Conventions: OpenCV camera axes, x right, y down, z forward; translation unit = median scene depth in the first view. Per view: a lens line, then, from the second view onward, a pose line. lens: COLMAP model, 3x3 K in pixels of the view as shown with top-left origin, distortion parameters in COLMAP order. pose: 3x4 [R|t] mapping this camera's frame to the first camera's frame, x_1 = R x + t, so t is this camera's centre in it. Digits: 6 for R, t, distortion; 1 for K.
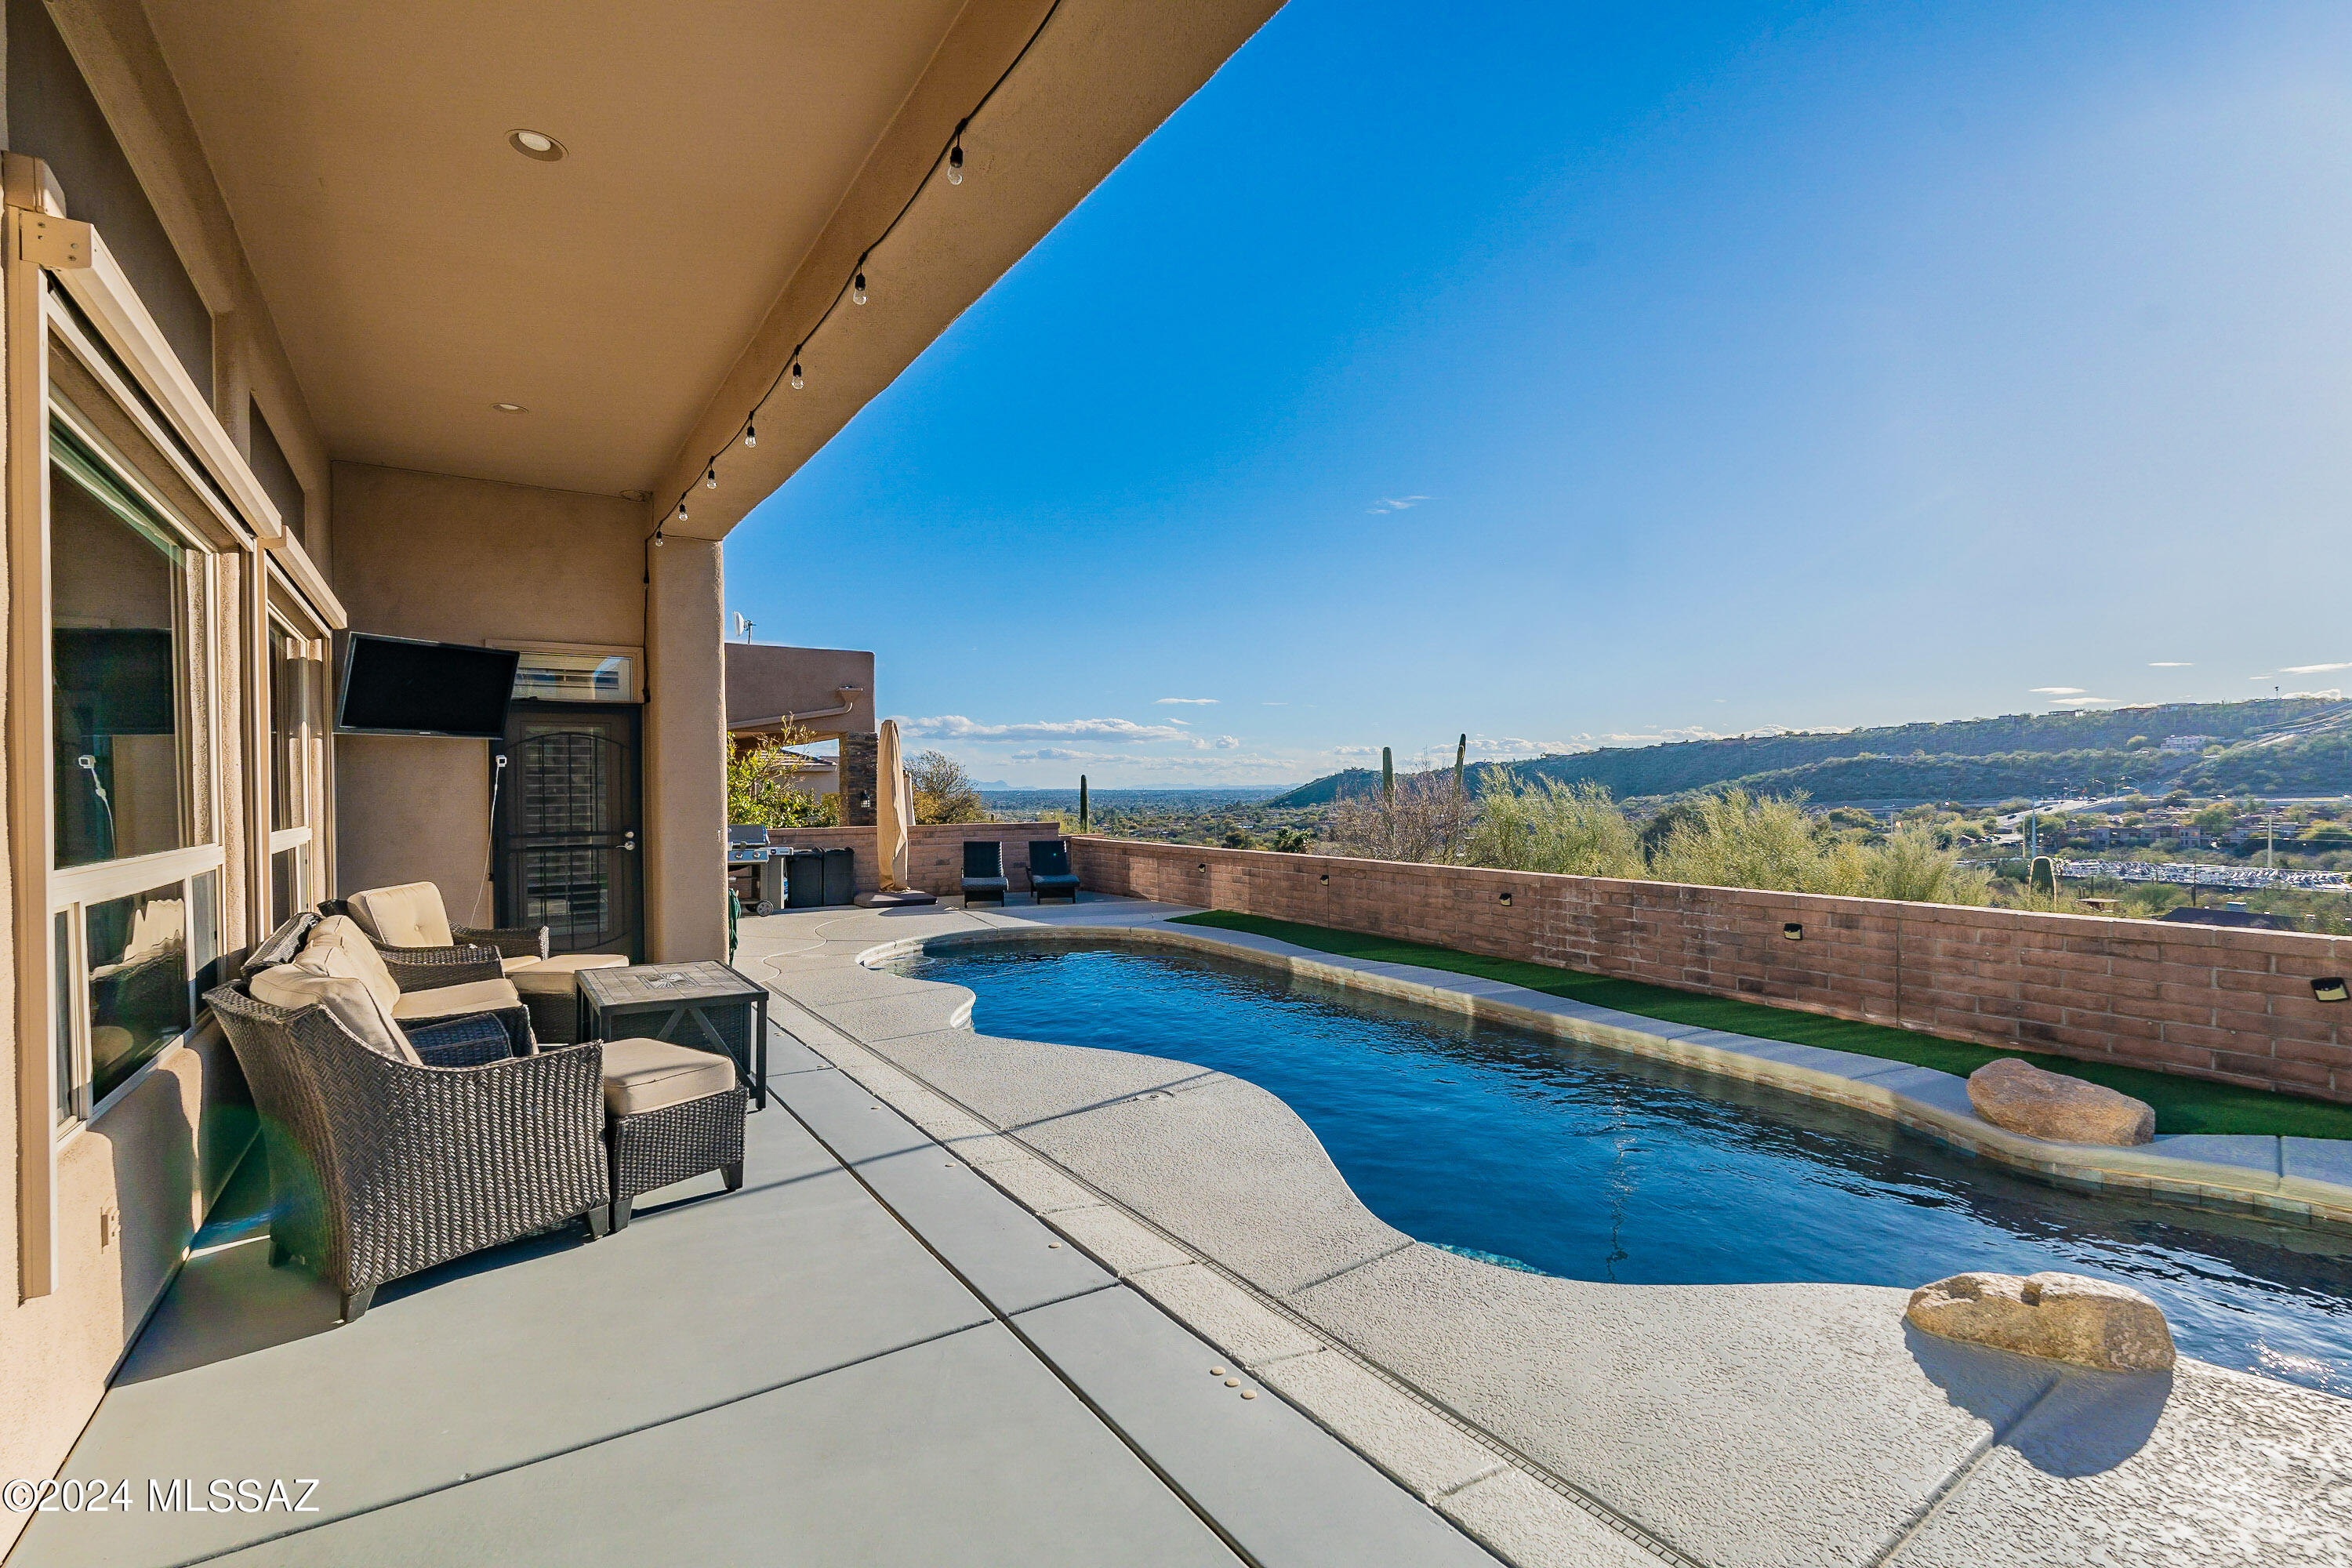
lens RADIAL K [[1044.5, 0, 1182.9], [0, 1044.5, 790.4], [0, 0, 1]] dist [-0.001370, -0.000110]
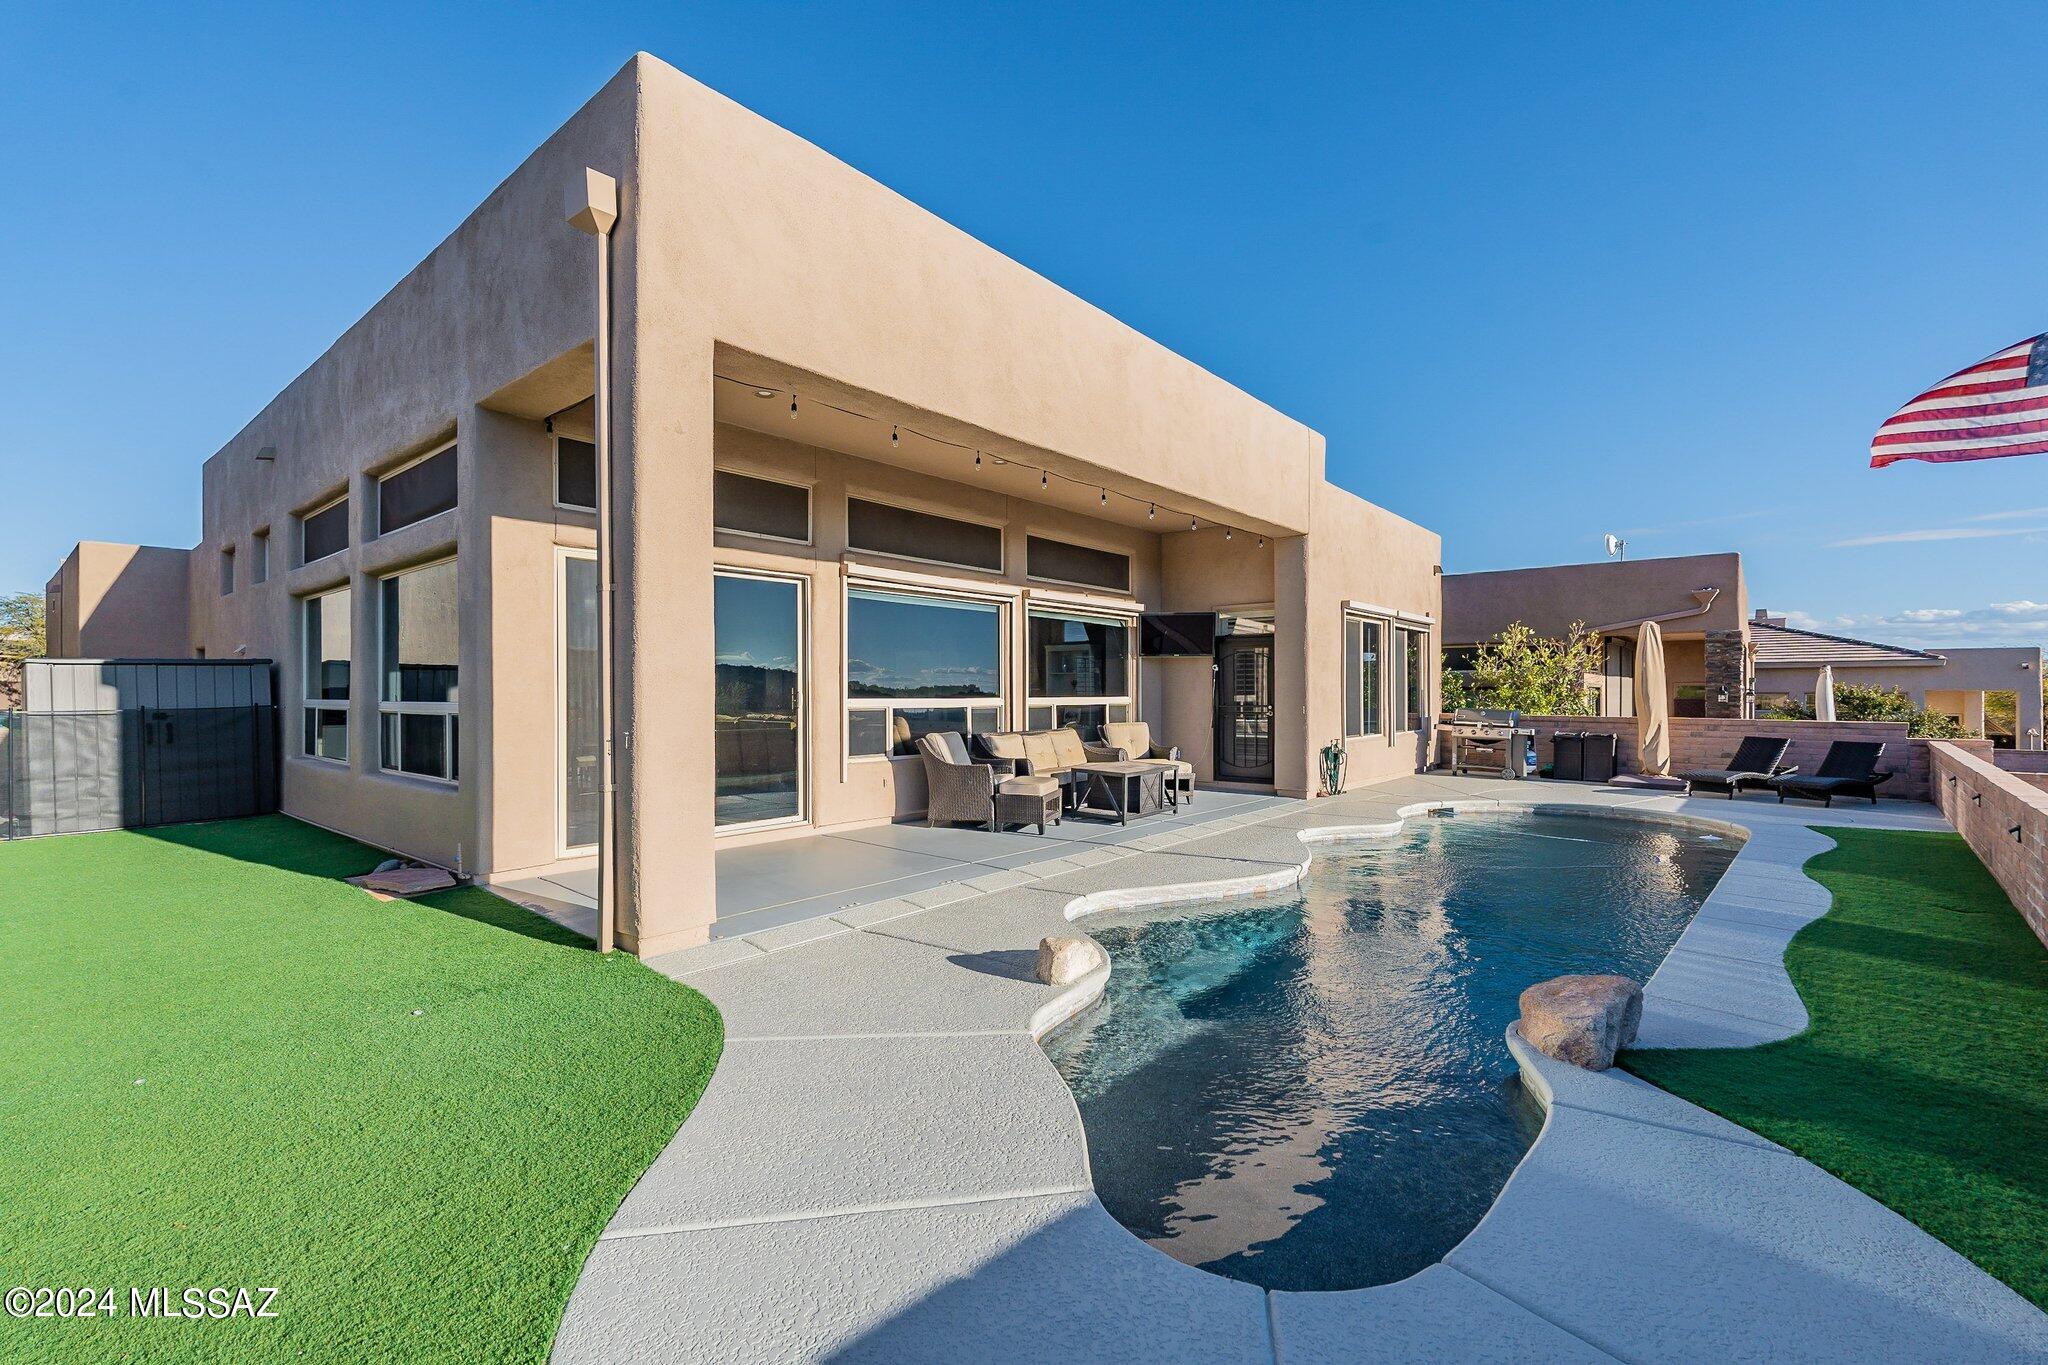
lens RADIAL K [[909.5, 0, 1030.0], [0, 909.5, 688.1], [0, 0, 1]] dist [-0.001370, -0.000110]
pose [[0.275341, 0.008175, -0.961312, 0.907606], [-0.006379, 0.999957, 0.006677, 0.001574], [0.961326, 0.004294, 0.275381, 0.183008]]
